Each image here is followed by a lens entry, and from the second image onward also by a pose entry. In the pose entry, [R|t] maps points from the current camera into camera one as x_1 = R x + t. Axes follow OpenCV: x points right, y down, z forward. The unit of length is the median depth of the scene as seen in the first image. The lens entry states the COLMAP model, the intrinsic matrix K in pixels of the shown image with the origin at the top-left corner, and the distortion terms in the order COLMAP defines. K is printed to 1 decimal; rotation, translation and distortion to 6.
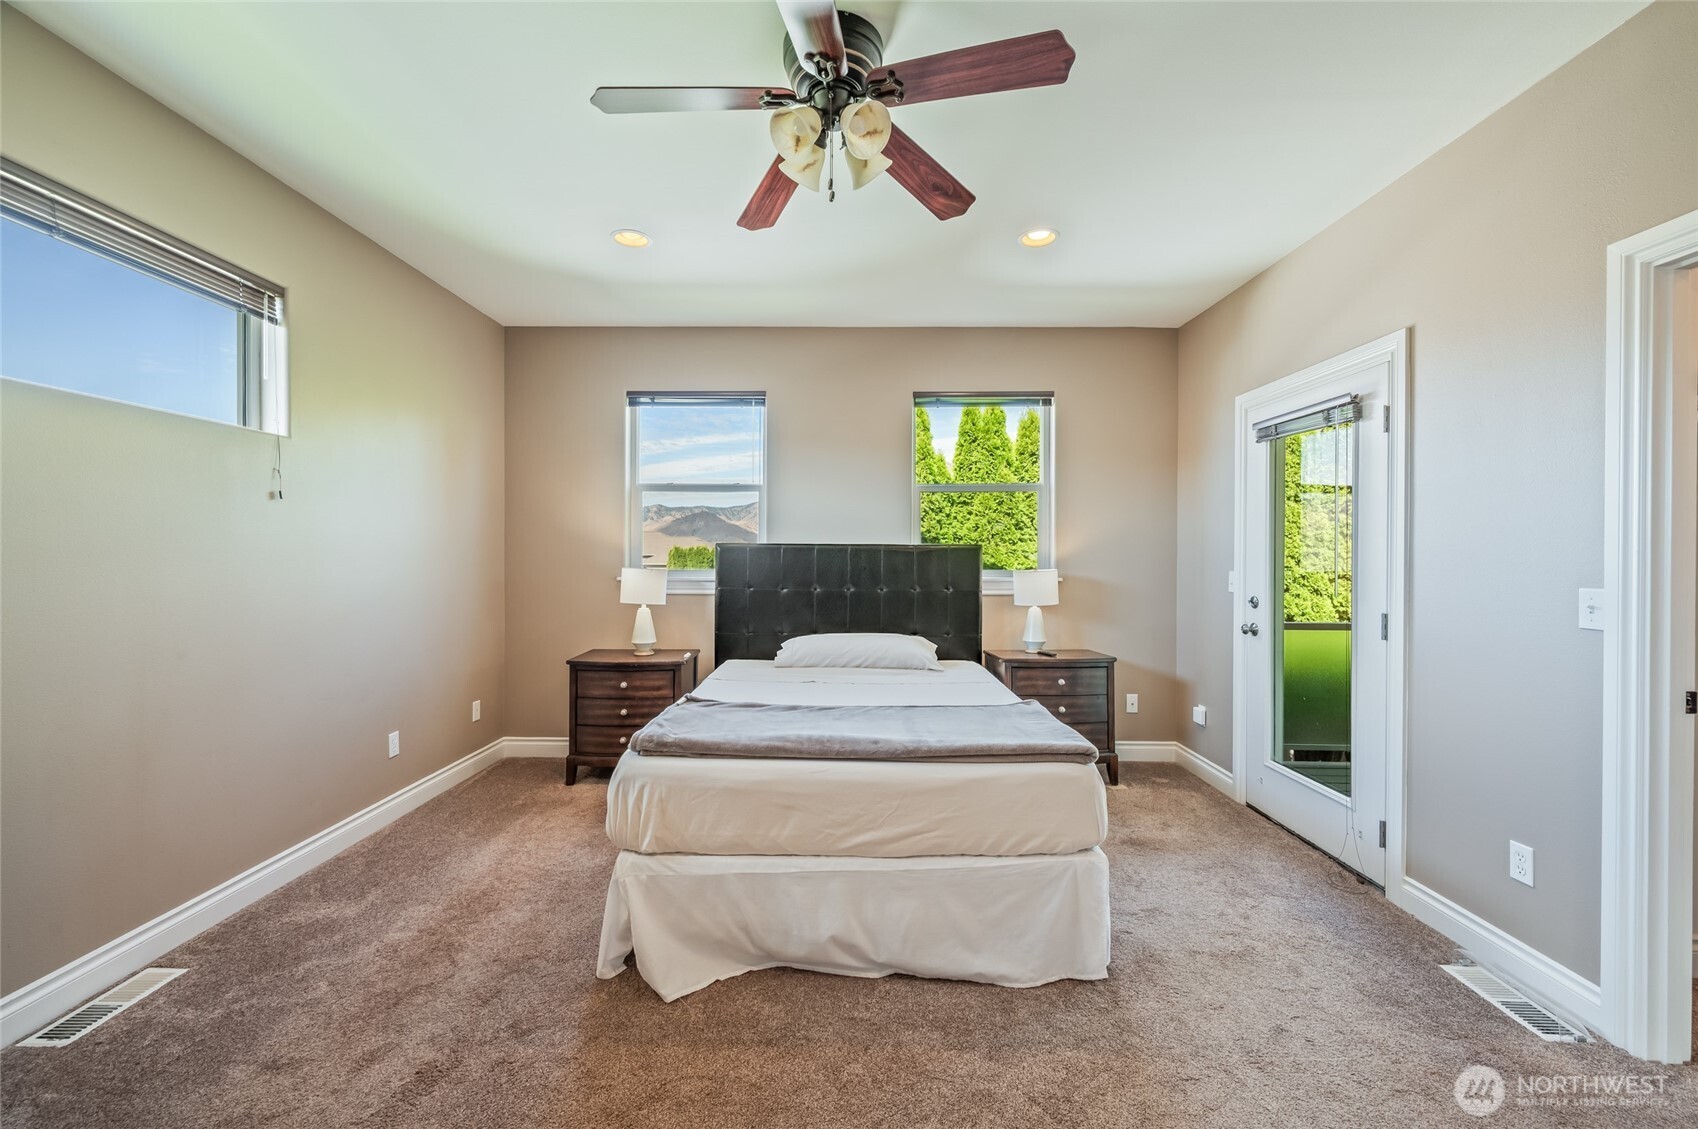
lens RADIAL K [[678.5, 0, 841.5], [0, 678.5, 556.8], [0, 0, 1]] dist [-0.000181, 0.000274]
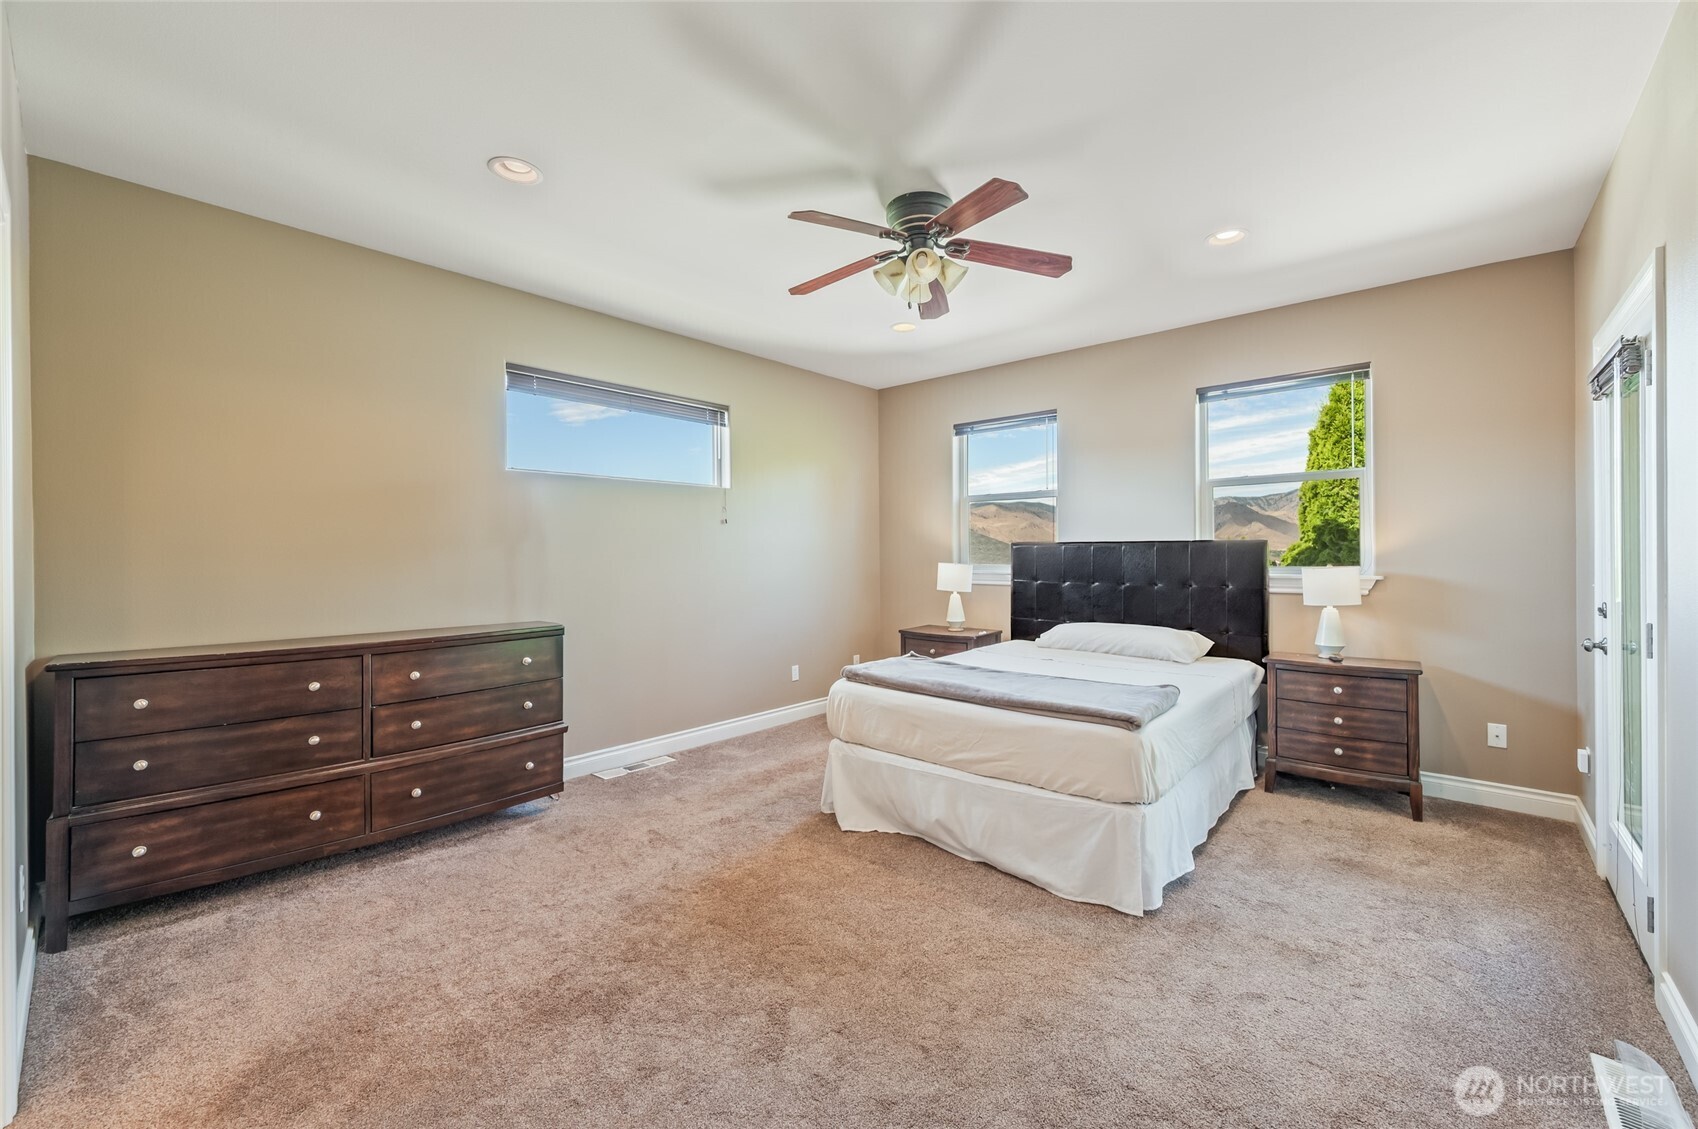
lens RADIAL K [[677.8, 0, 849.6], [0, 677.8, 555.5], [0, 0, 1]] dist [-0.000093, 0.000093]
pose [[0.758363, -0.004722, -0.651815, 0.515666], [0.005635, 0.999984, -0.000688, 0.002208], [0.651808, -0.003151, 0.758377, -0.132719]]
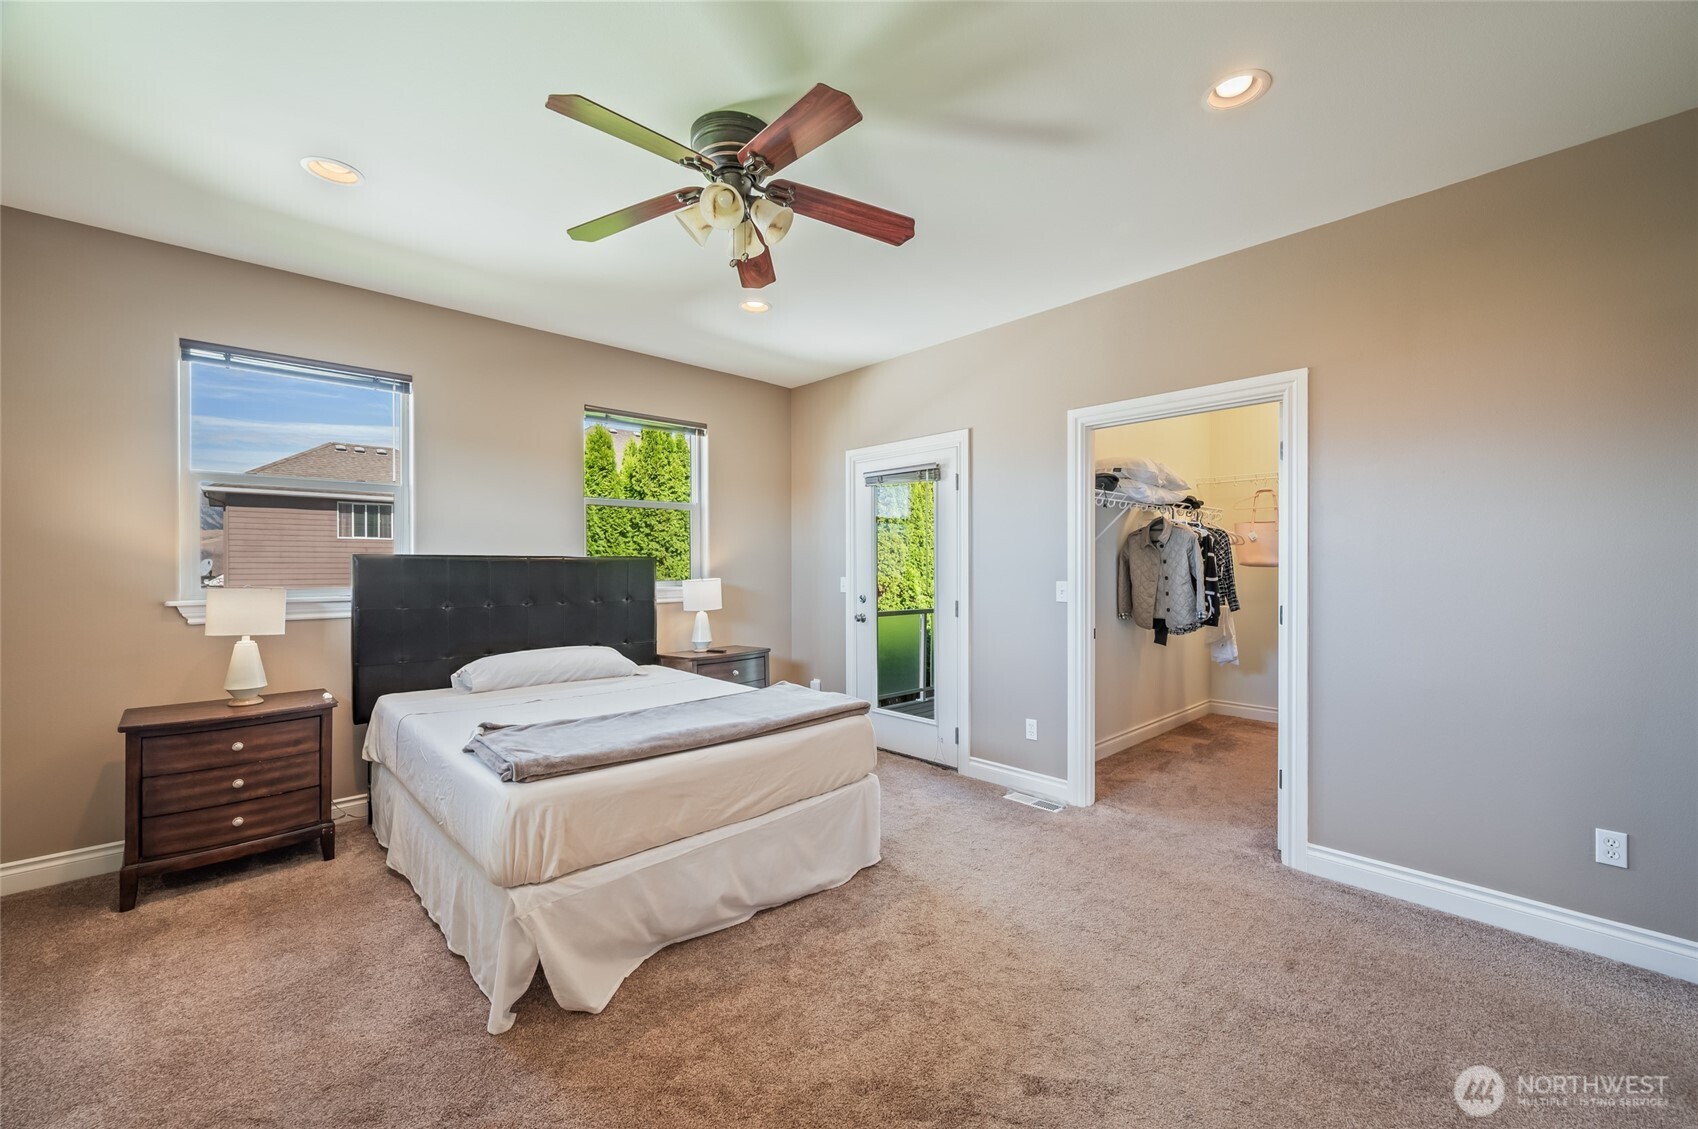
lens RADIAL K [[672.1, 0, 854.8], [0, 672.1, 569.2], [0, 0, 1]] dist [0.000066, 0.000186]
pose [[0.714434, -0.009535, 0.699638, -0.430266], [0.007779, 0.999954, 0.005685, -0.003086], [-0.699660, 0.001381, 0.714475, 0.012175]]
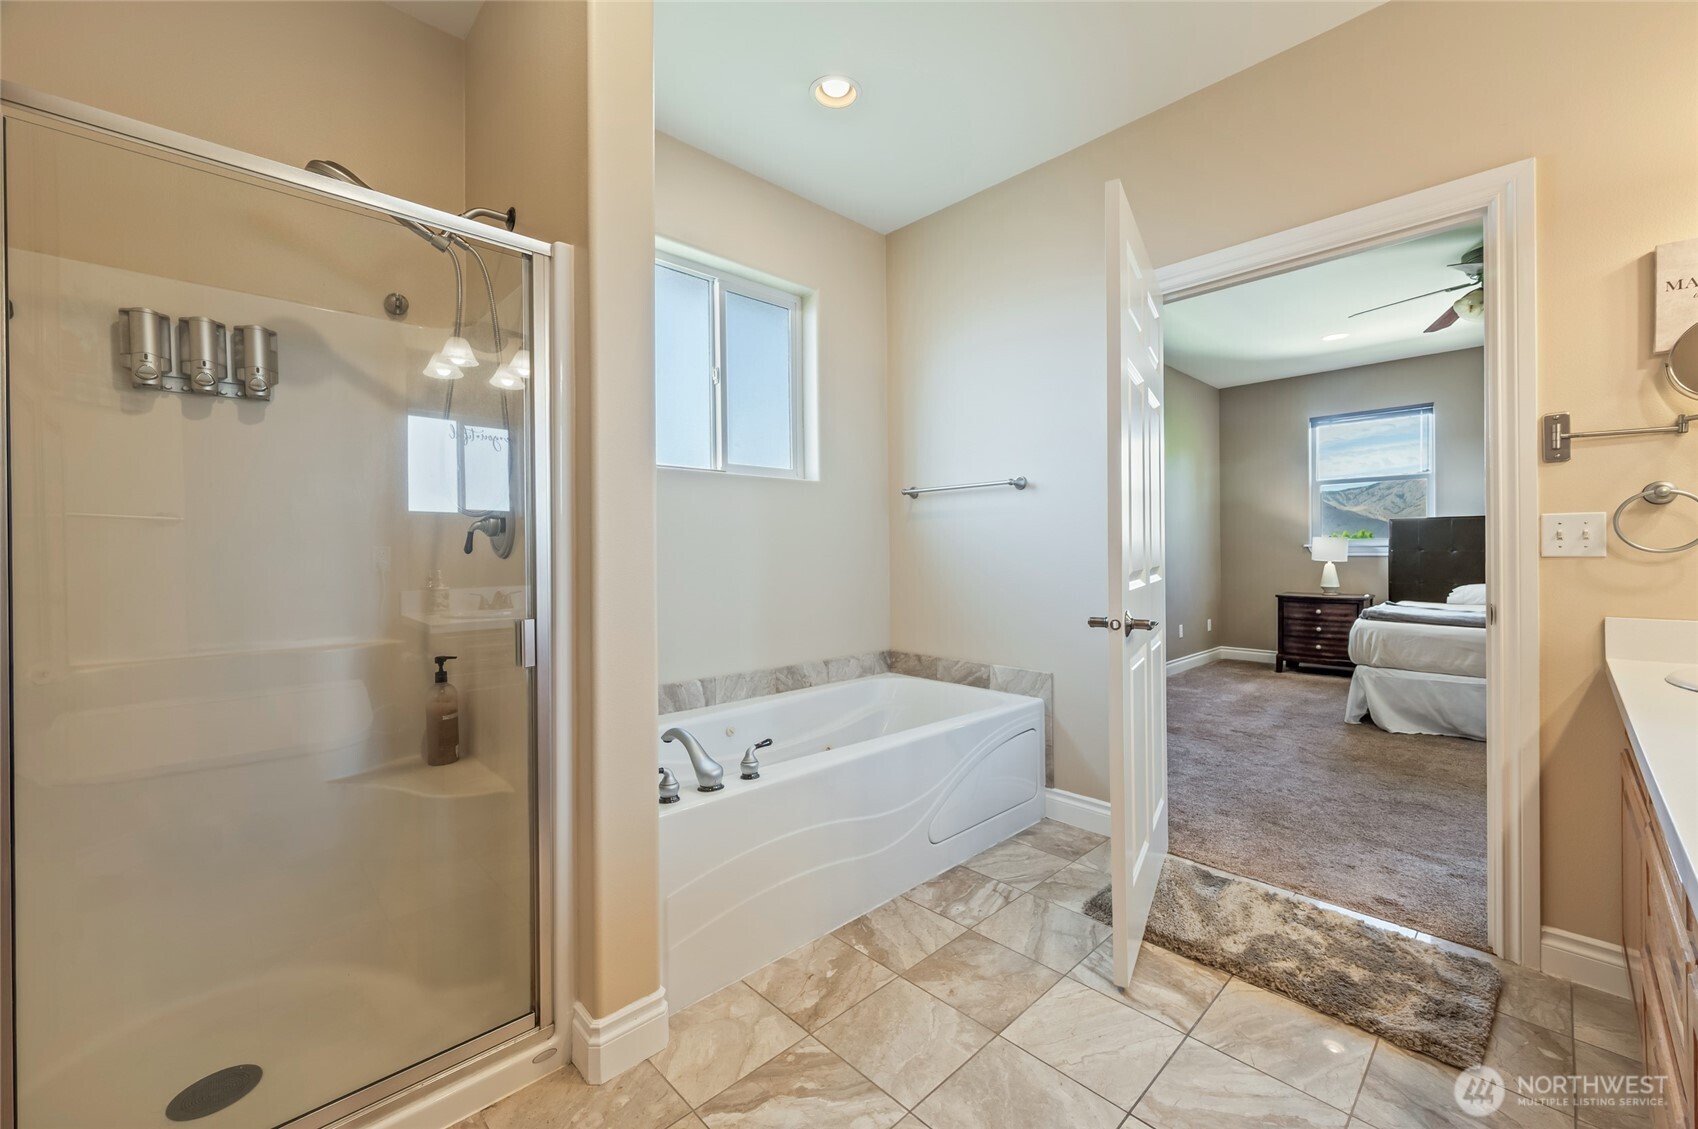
lens RADIAL K [[682.4, 0, 848.4], [0, 682.4, 551.5], [0, 0, 1]] dist [0.000580, 0.000366]
pose [[0.702475, -0.010313, -0.711634, 0.043648], [0.009122, 0.999943, -0.005487, 0.061569], [0.711650, -0.002637, 0.702529, -1.050563]]
